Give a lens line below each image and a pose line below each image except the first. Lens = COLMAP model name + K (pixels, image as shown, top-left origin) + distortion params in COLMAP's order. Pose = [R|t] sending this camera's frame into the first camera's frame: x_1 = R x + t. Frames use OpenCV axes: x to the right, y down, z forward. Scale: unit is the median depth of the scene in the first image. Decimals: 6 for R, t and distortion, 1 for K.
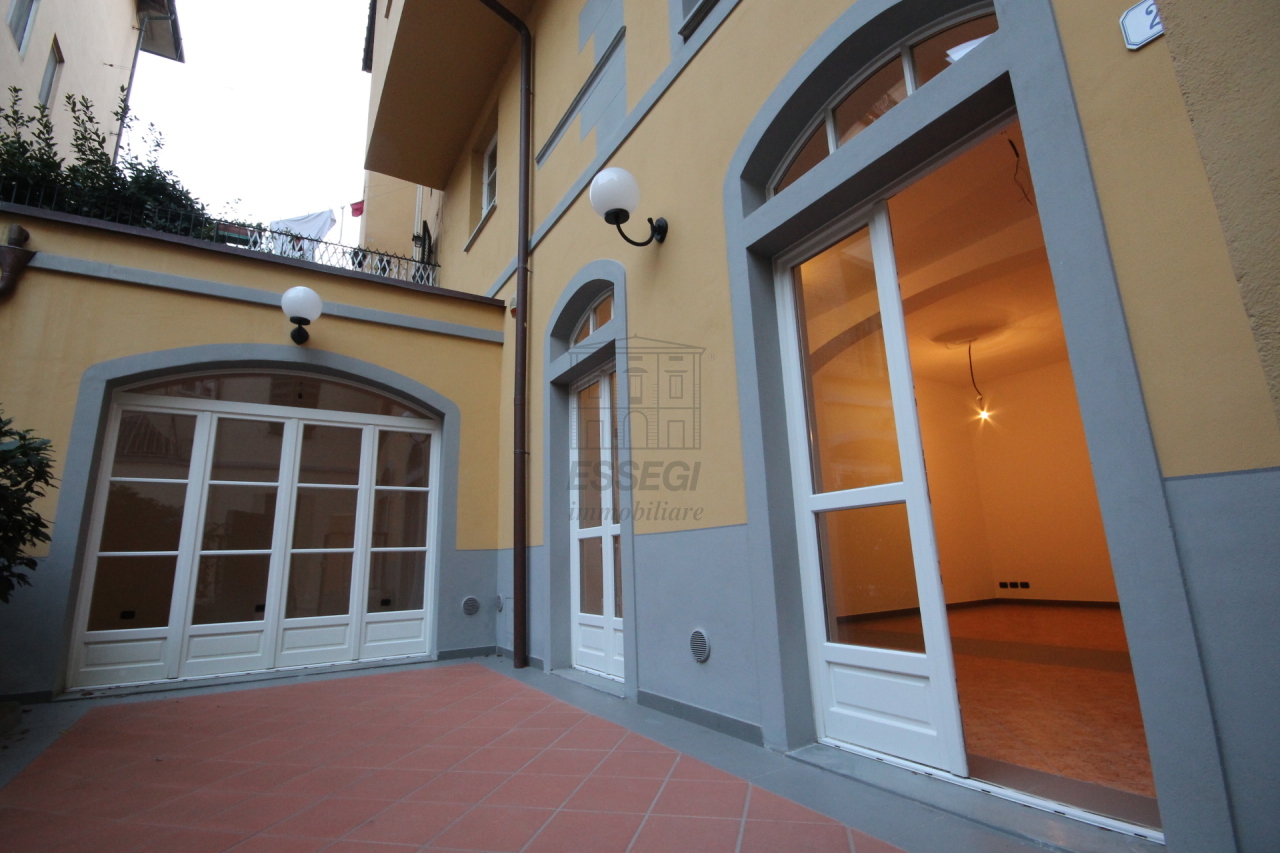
lens RADIAL K [[590.6, 0, 640.0], [0, 590.6, 426.5], [0, 0, 1]] dist [0.014989, -0.015492]
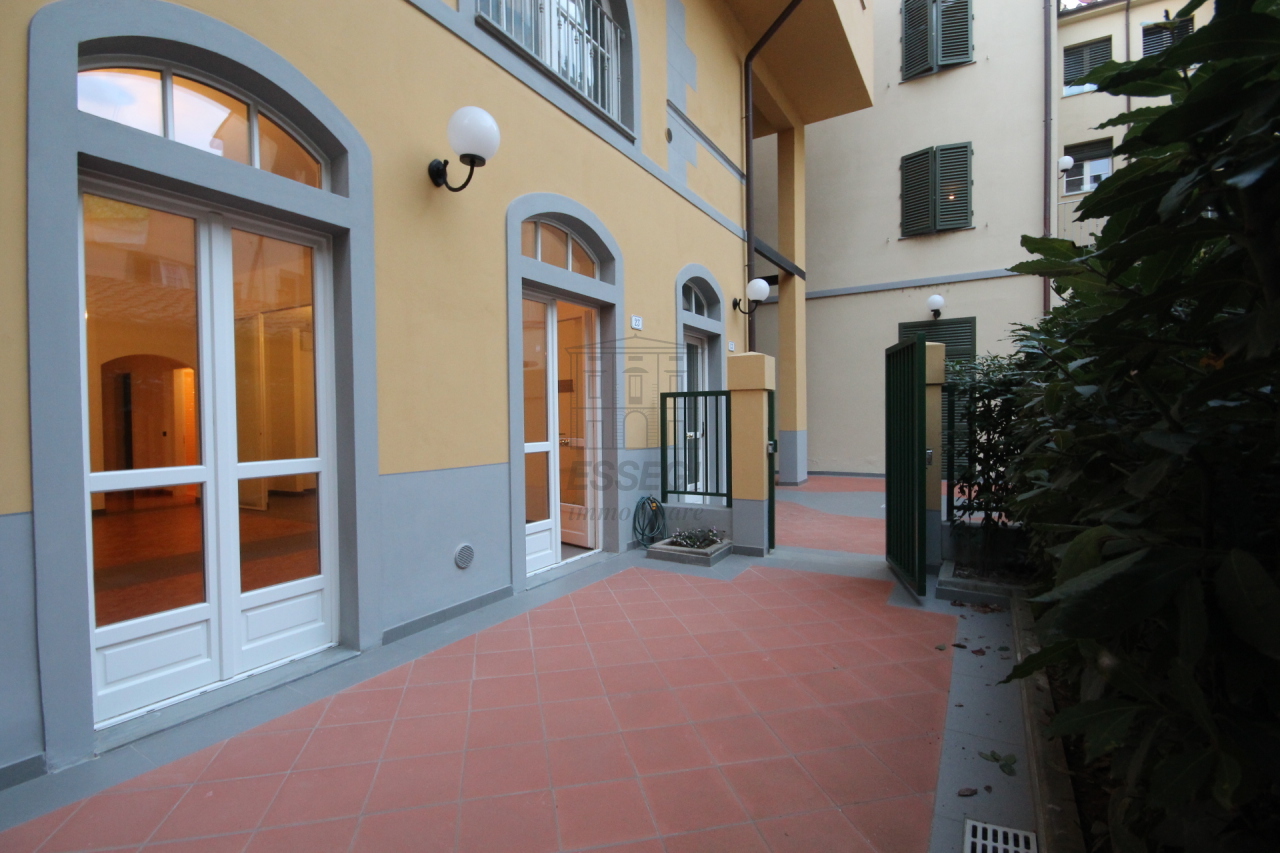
lens RADIAL K [[590.6, 0, 640.0], [0, 590.6, 426.5], [0, 0, 1]] dist [0.014989, -0.015492]
pose [[-0.469588, 0.038682, 0.882038, -1.559415], [-0.152659, 0.980434, -0.124271, 0.253303], [-0.869587, -0.193008, -0.454495, 1.678031]]
